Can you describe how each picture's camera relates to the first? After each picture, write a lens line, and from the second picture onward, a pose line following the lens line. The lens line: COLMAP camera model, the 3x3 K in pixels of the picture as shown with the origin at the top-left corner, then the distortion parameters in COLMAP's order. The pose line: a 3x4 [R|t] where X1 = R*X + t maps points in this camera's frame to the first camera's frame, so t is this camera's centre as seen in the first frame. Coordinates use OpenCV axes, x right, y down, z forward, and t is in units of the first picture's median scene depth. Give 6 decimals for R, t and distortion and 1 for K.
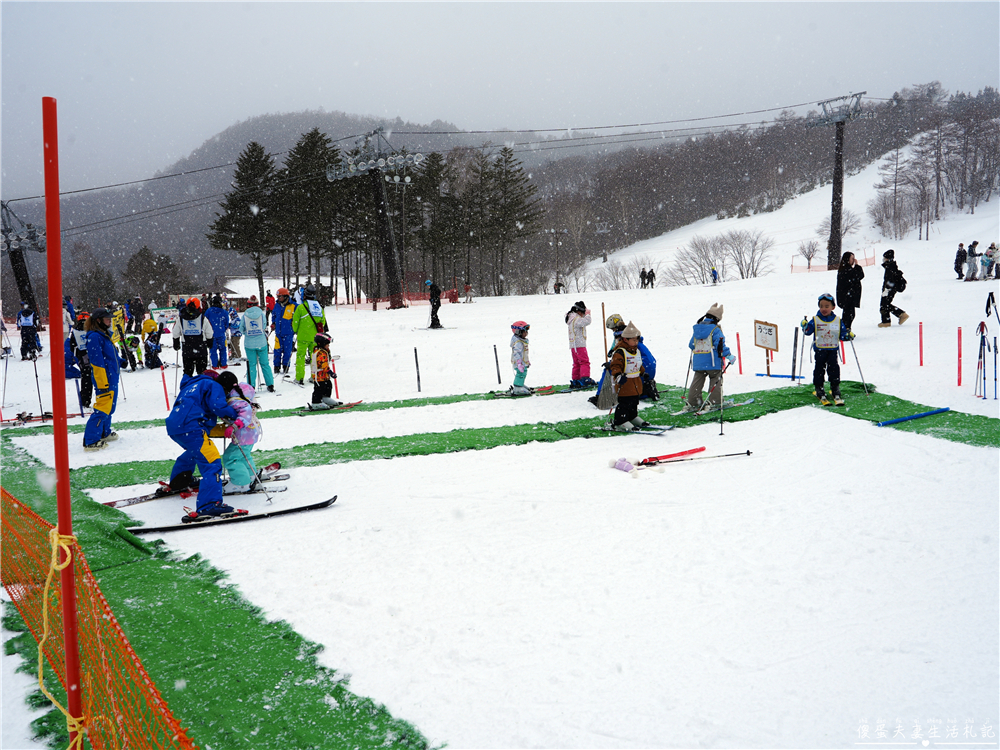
lens RADIAL K [[792.1, 0, 501.0], [0, 792.1, 378.4], [0, 0, 1]] dist [-0.053929, 0.006716]
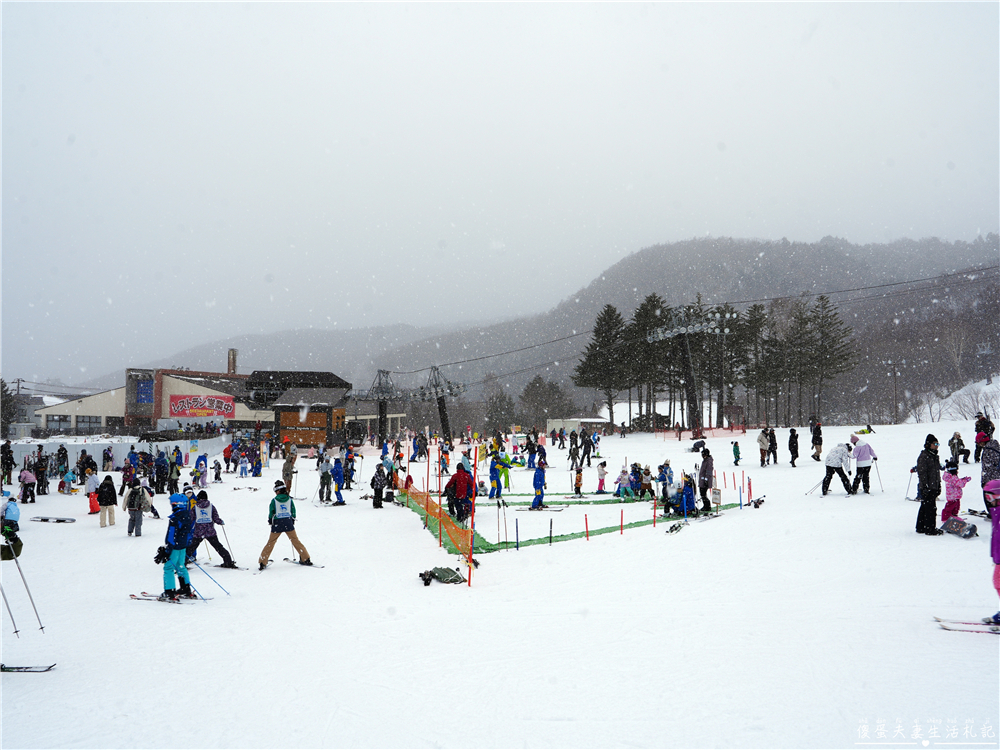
lens RADIAL K [[792.1, 0, 500.9], [0, 792.1, 375.4], [0, 0, 1]] dist [-0.053929, 0.006716]
pose [[0.884463, -0.011112, -0.466477, 0.125240], [-0.058524, 0.989180, -0.134527, 0.000386], [0.462925, 0.146284, 0.874243, -0.191517]]
